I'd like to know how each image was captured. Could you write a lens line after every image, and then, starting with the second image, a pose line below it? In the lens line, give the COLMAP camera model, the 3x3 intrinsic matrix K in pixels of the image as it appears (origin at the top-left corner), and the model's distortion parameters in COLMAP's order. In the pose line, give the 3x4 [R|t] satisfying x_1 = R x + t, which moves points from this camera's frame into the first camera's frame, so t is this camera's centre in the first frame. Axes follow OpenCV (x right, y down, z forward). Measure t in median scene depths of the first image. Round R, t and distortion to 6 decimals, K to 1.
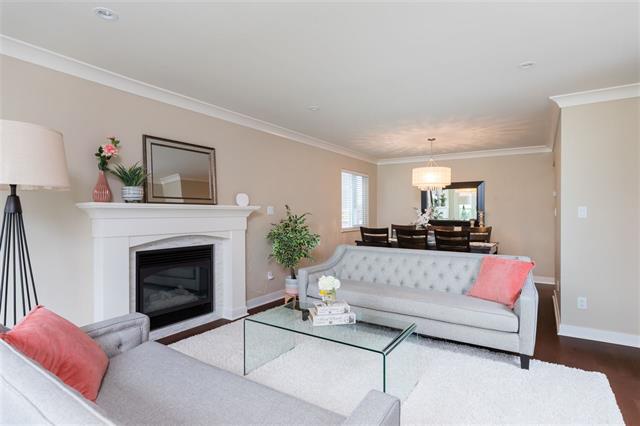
lens RADIAL K [[331.1, 0, 323.1], [0, 331.1, 211.7], [0, 0, 1]] dist [-0.036622, 0.015753]
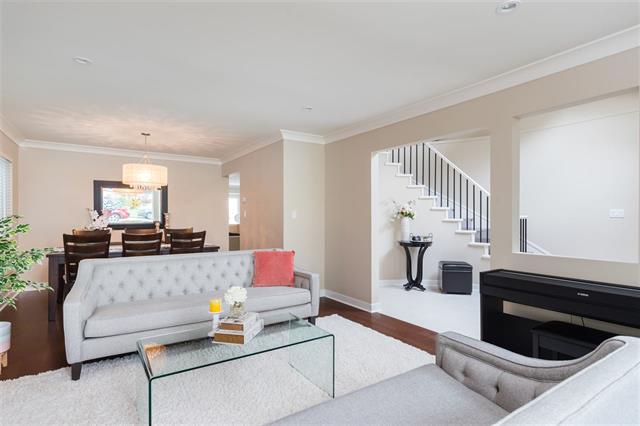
lens RADIAL K [[331.1, 0, 320.6], [0, 331.1, 214.8], [0, 0, 1]] dist [-0.036622, 0.015753]
pose [[0.381232, -0.001297, 0.924478, -0.337389], [-0.004807, 0.999983, 0.003385, -0.001939], [-0.924467, -0.005735, 0.381219, 0.215100]]
